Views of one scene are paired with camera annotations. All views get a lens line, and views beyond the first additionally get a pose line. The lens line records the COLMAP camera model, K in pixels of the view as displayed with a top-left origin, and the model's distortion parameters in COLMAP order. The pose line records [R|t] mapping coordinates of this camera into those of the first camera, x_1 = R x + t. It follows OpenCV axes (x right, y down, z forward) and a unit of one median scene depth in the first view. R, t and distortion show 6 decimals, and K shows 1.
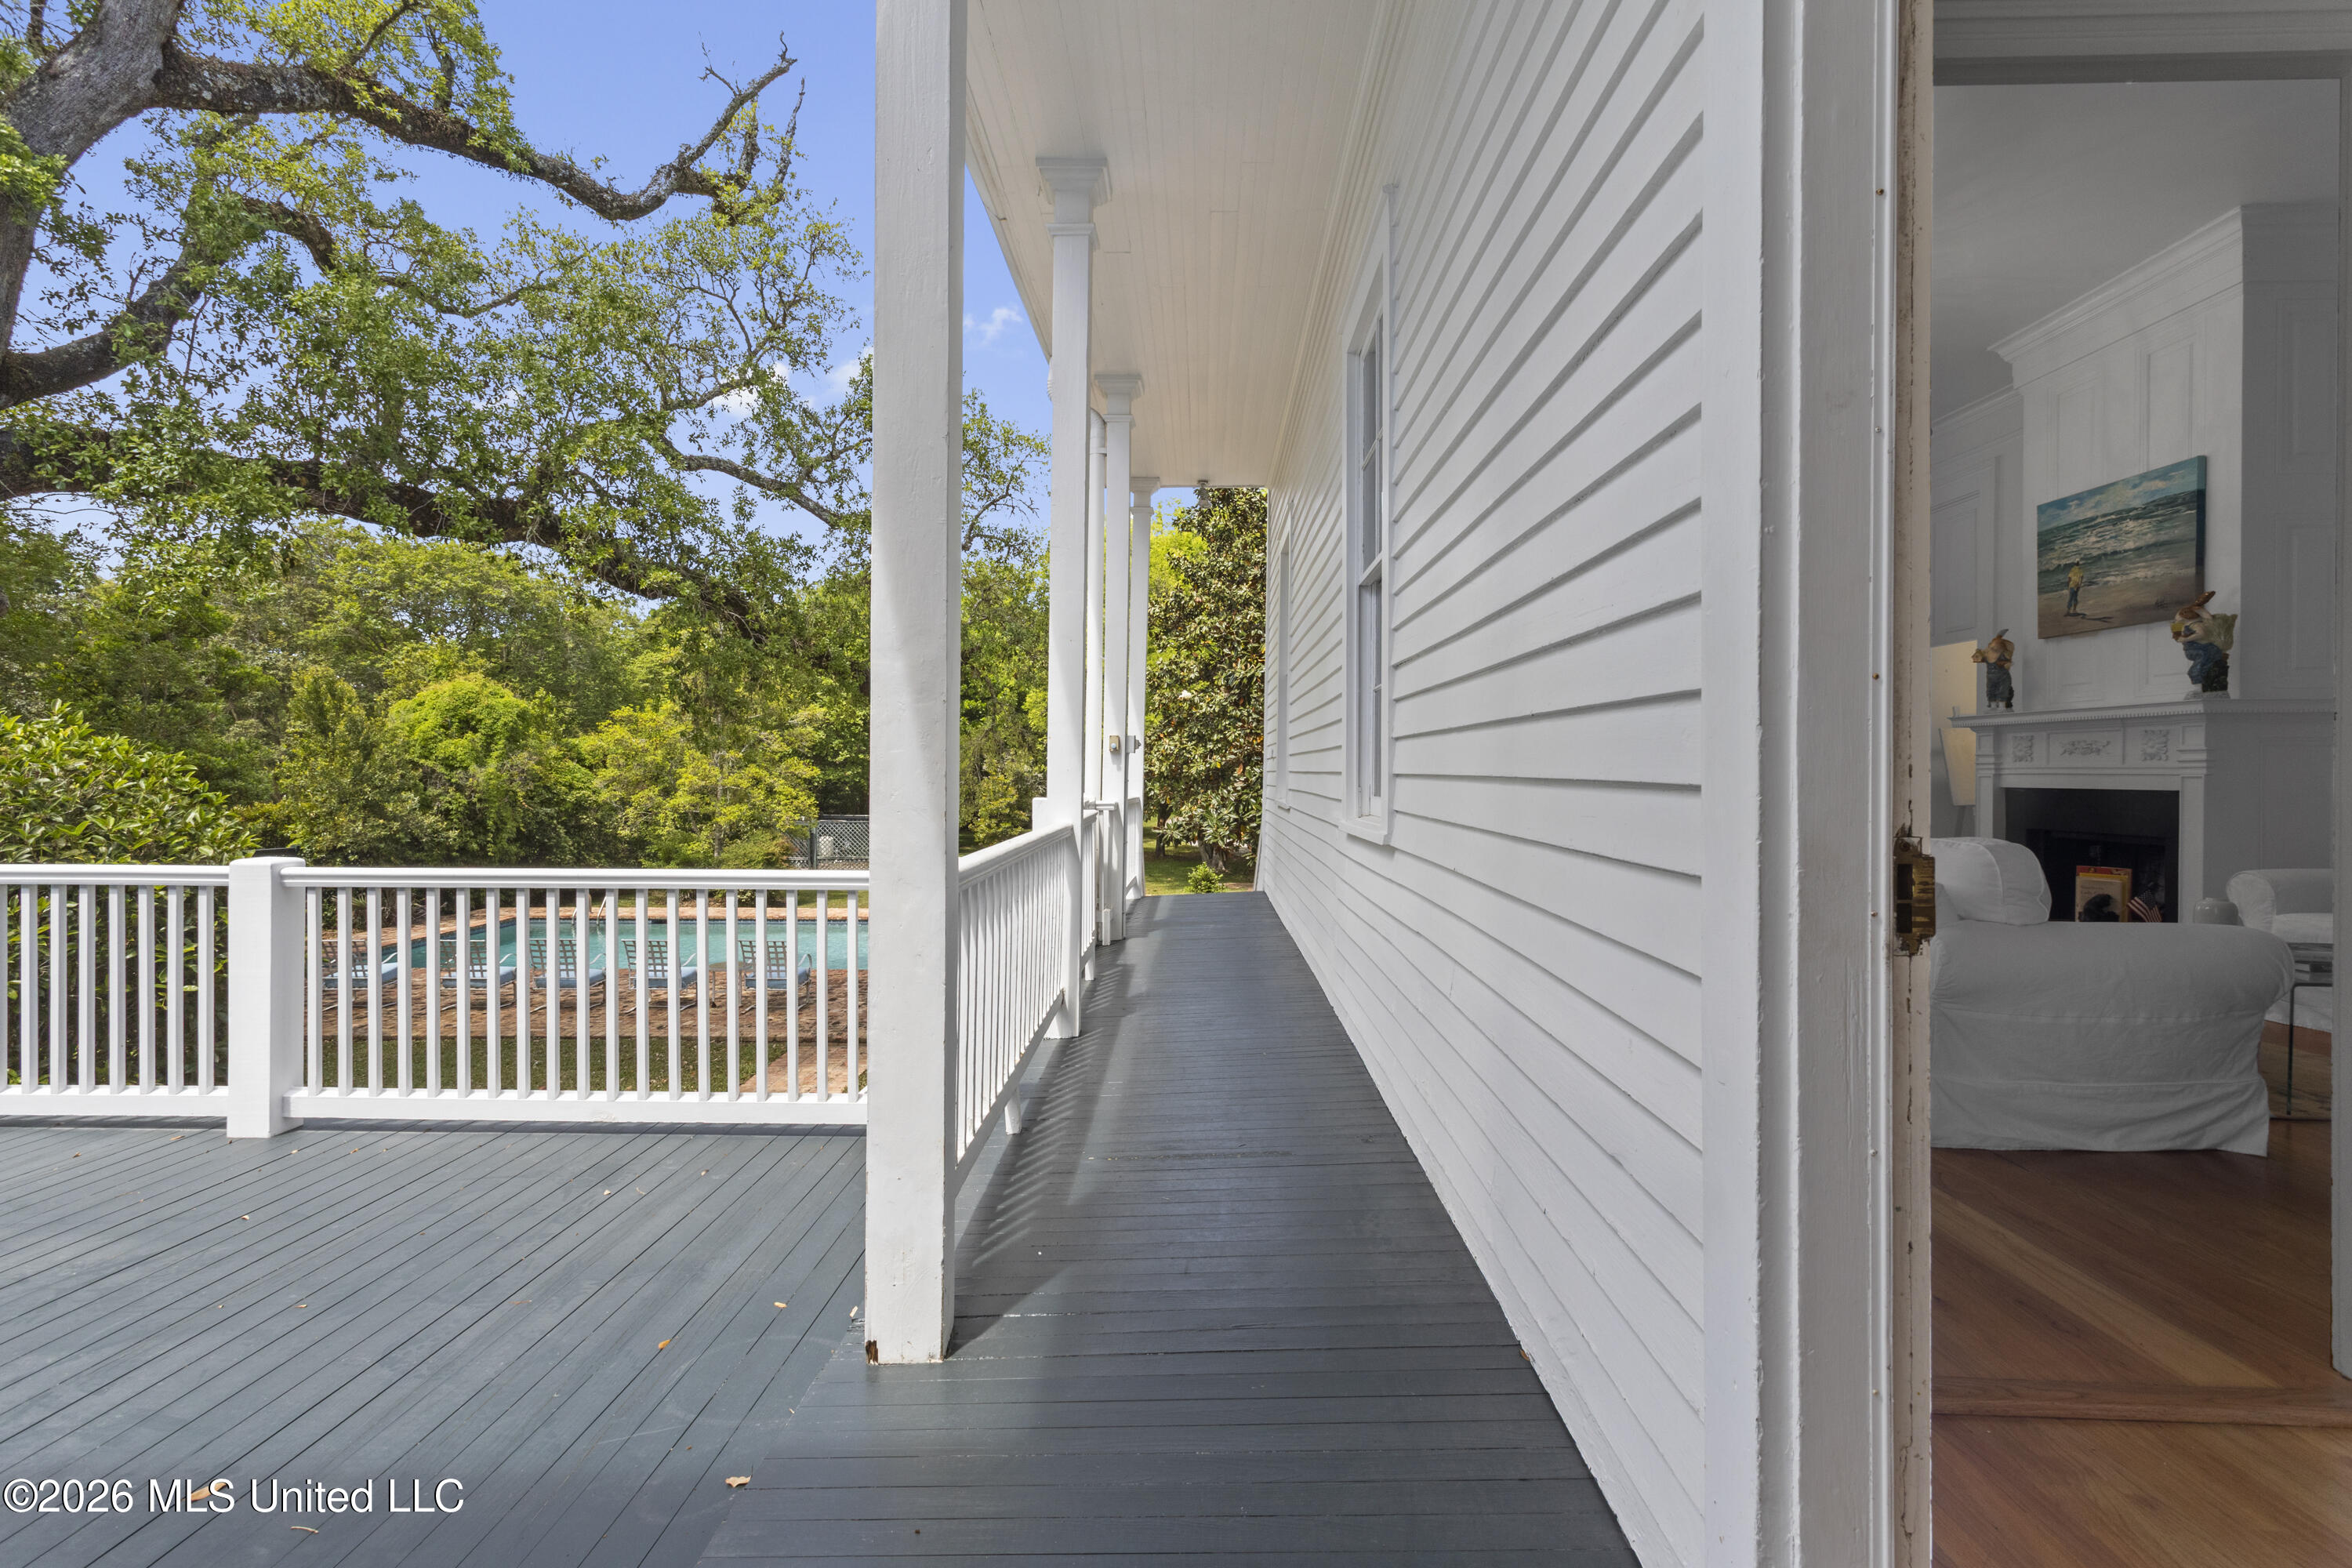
lens RADIAL K [[1102.2, 0, 1167.9], [0, 1102.2, 780.0], [0, 0, 1]] dist [0.000681, 0.000775]
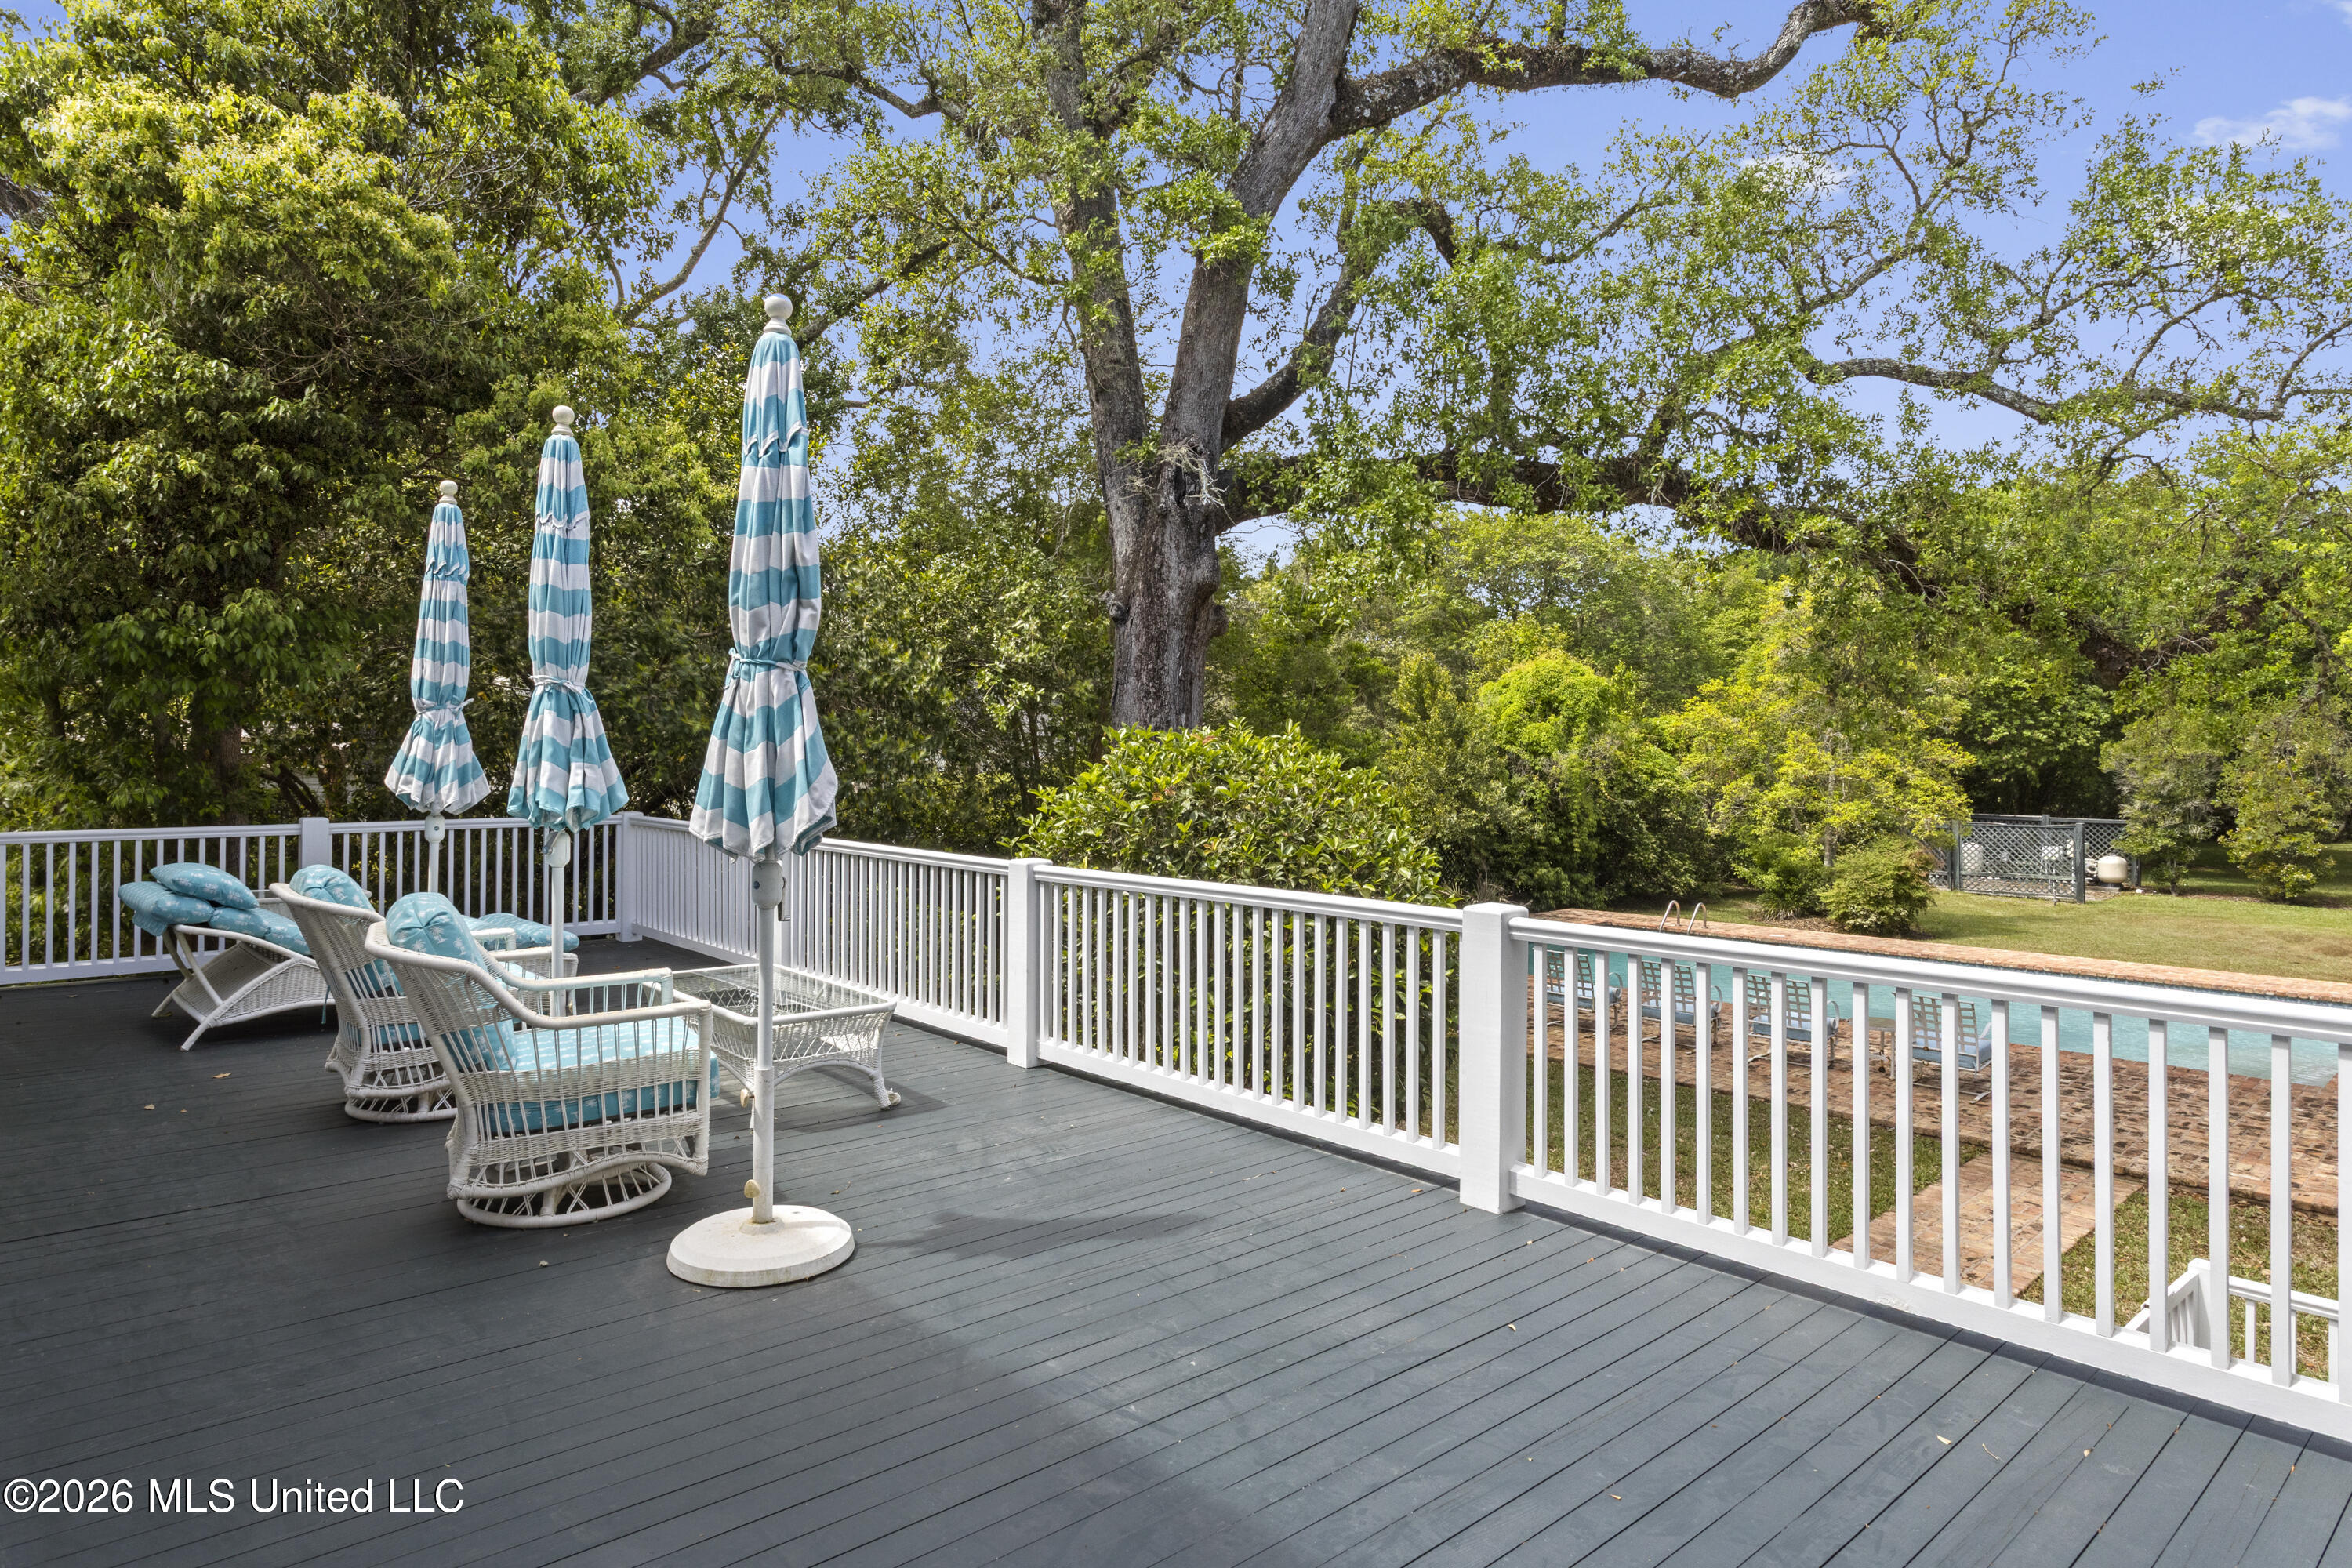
lens RADIAL K [[1345.6, 0, 1169.9], [0, 1345.6, 748.1], [0, 0, 1]] dist [0.000079, 0.000777]
pose [[0.679143, -0.001666, -0.734004, -0.061462], [-0.004107, 0.999973, -0.006069, -0.017026], [0.733994, 0.007136, 0.679118, 0.015608]]
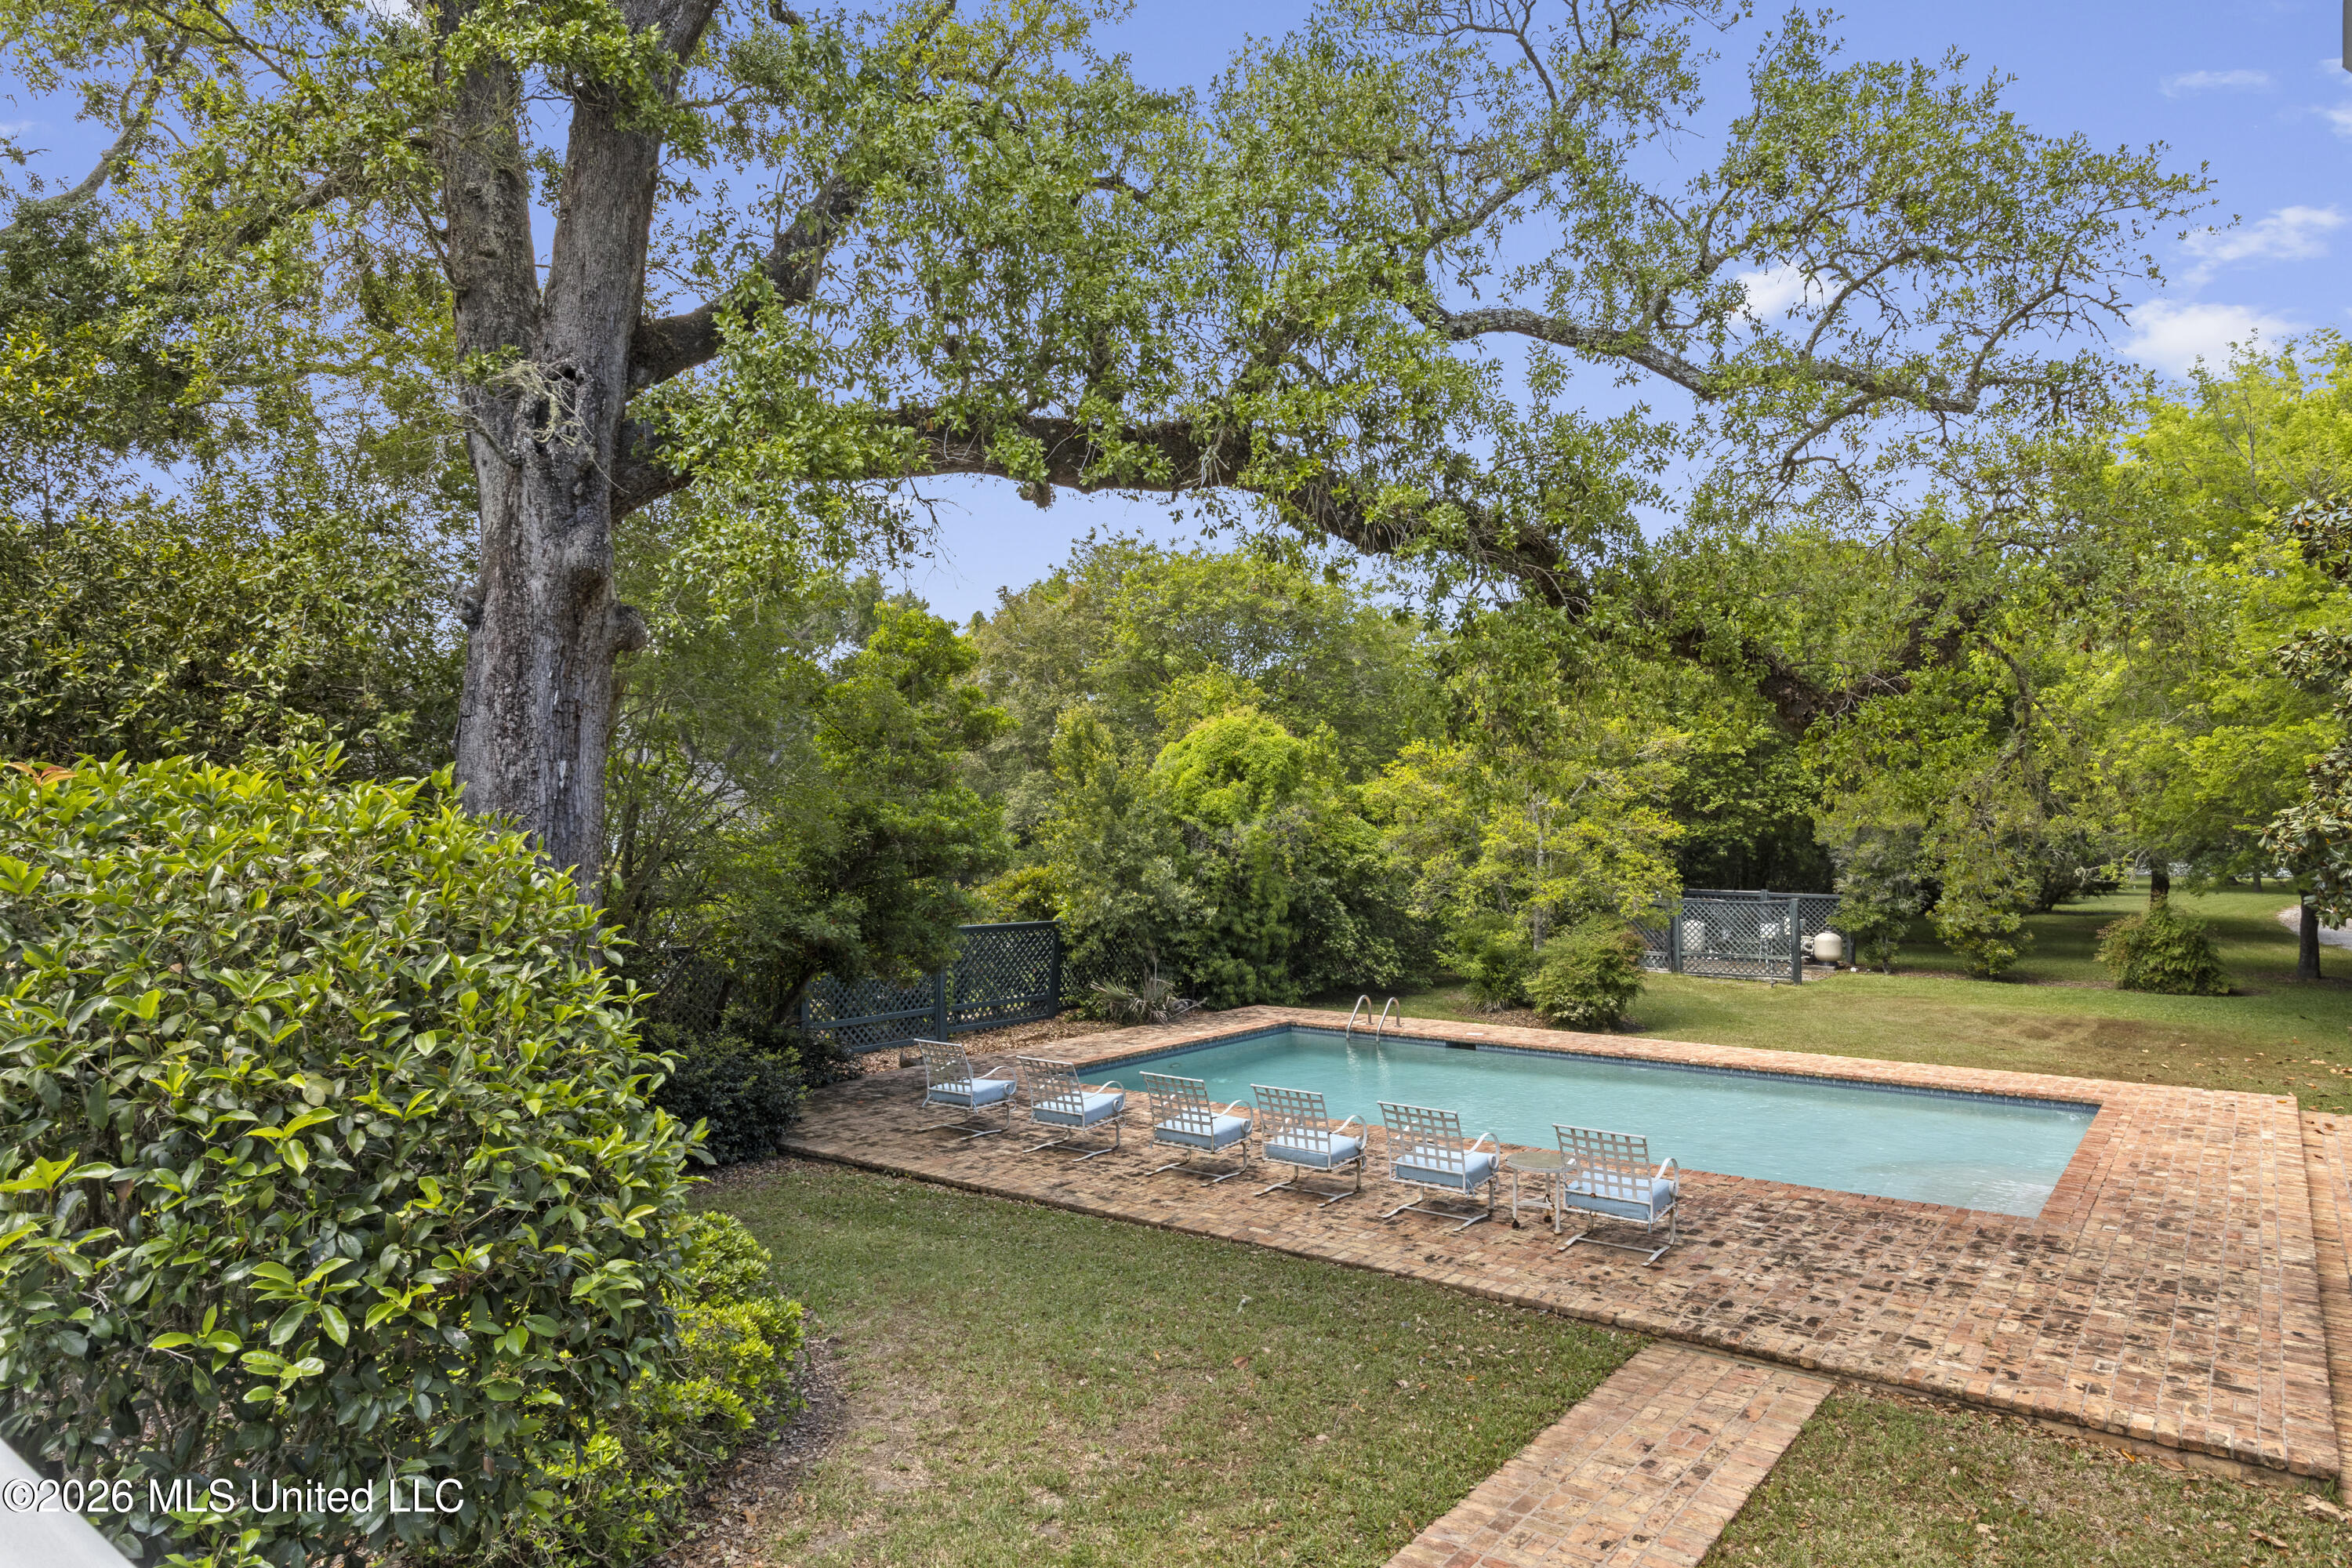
lens RADIAL K [[1453.2, 0, 1173.5], [0, 1453.2, 767.5], [0, 0, 1]] dist [-0.001167, 0.001664]
pose [[0.801115, -0.025091, -0.597984, -0.101695], [-0.001775, 0.999017, -0.044296, -0.013376], [0.598508, 0.036548, 0.800283, 0.309255]]
